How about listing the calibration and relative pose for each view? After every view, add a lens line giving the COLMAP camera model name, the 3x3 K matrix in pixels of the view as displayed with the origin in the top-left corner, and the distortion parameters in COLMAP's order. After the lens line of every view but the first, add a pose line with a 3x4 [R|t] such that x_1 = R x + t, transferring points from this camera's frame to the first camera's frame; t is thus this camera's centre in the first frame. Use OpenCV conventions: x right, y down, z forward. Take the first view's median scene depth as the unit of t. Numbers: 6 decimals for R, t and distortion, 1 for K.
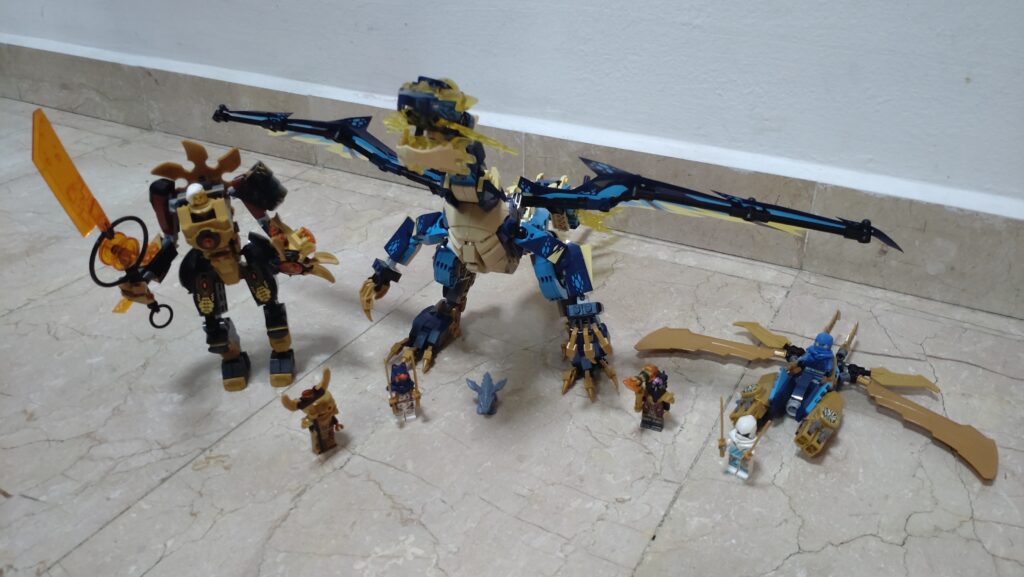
lens RADIAL K [[834.0, 0, 513.6], [0, 834.0, 290.2], [0, 0, 1]] dist [0.072857, -0.161799]
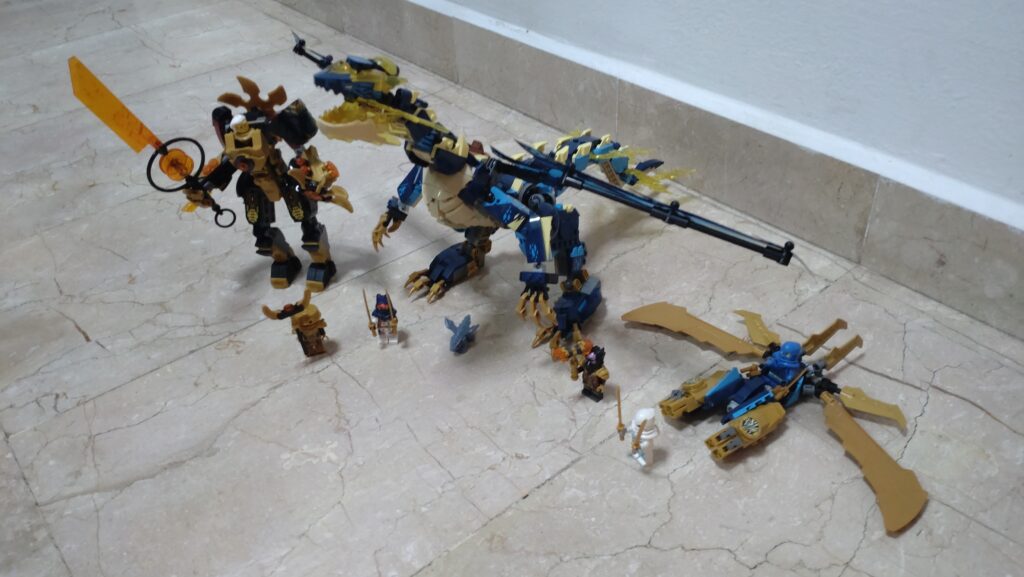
lens RADIAL K [[834.0, 0, 513.6], [0, 834.0, 290.2], [0, 0, 1]] dist [0.072857, -0.161799]
pose [[0.932493, 0.182015, -0.311972, 0.358796], [-0.139969, 0.978352, 0.152435, -0.108382], [0.332963, -0.098478, 0.937783, -0.005559]]
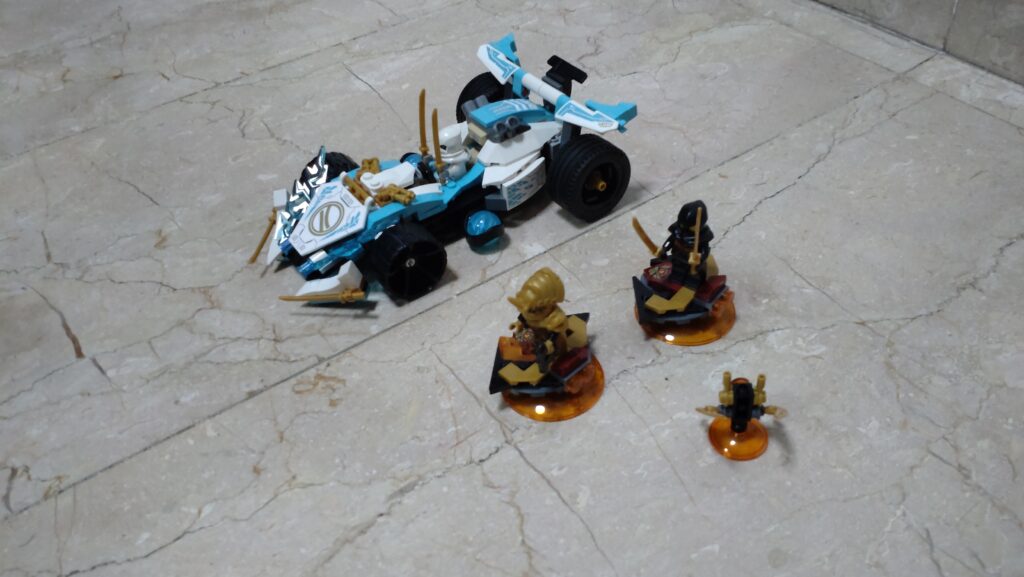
lens RADIAL K [[840.4, 0, 513.4], [0, 840.4, 288.6], [0, 0, 1]] dist [0.070088, -0.165118]
pose [[0.890409, 0.267548, -0.368224, 0.010459], [-0.167529, 0.944849, 0.281414, -0.080490], [0.423208, -0.188885, 0.886125, 0.431039]]
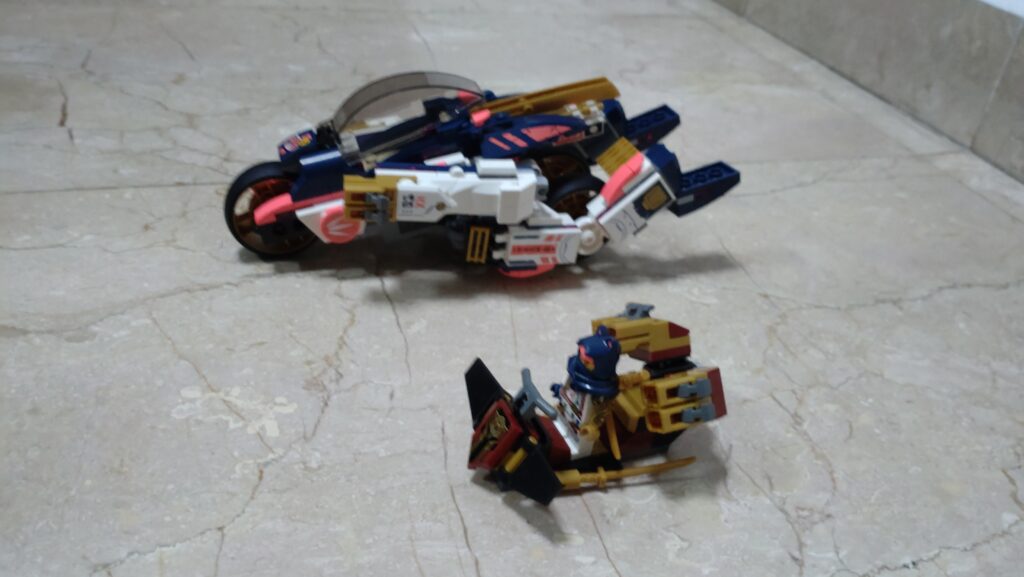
lens RADIAL K [[852.2, 0, 513.8], [0, 852.2, 287.8], [0, 0, 1]] dist [0.061318, -0.170894]
pose [[0.727055, 0.448004, -0.520272, 0.205577], [-0.431793, 0.887519, 0.160829, 0.051273], [0.533803, 0.107718, 0.838720, 0.471834]]
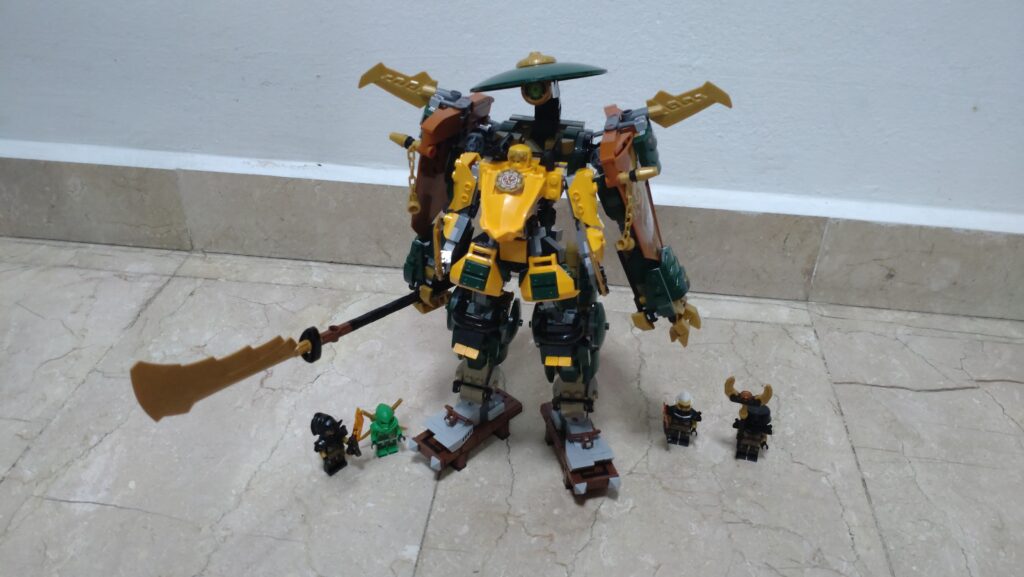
lens RADIAL K [[838.6, 0, 512.3], [0, 838.6, 287.7], [0, 0, 1]] dist [0.073180, -0.165232]
pose [[0.922366, -0.184646, 0.339332, -0.396125], [0.160003, 0.982091, 0.099481, -0.247817], [-0.351624, -0.037464, 0.935391, 0.248451]]
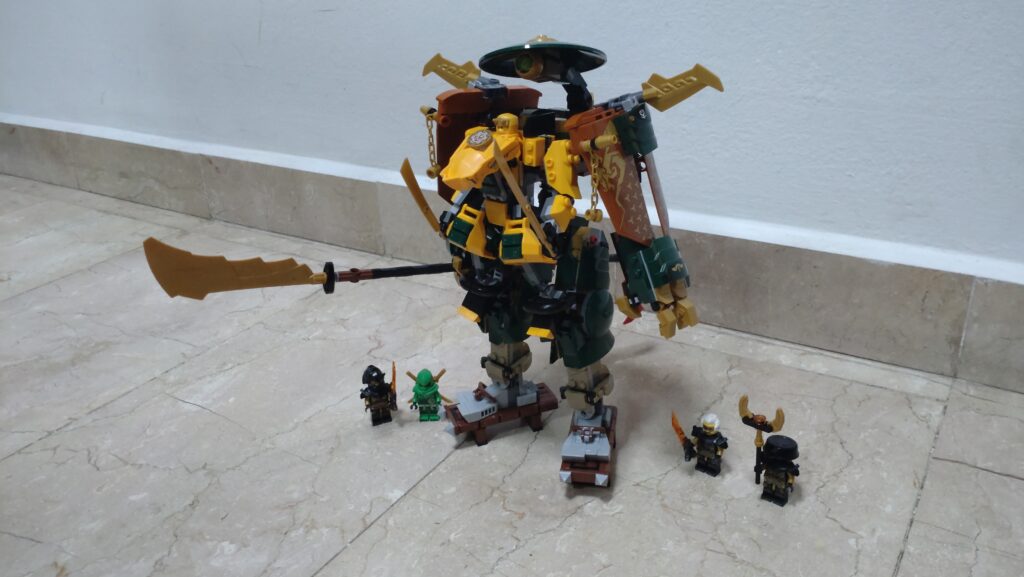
lens RADIAL K [[840.4, 0, 513.4], [0, 840.4, 288.6], [0, 0, 1]] dist [0.070088, -0.165118]
pose [[0.997769, -0.013281, -0.065433, -0.055568], [0.007974, 0.996706, -0.080709, -0.062293], [0.066289, 0.080008, 0.994588, 0.151453]]
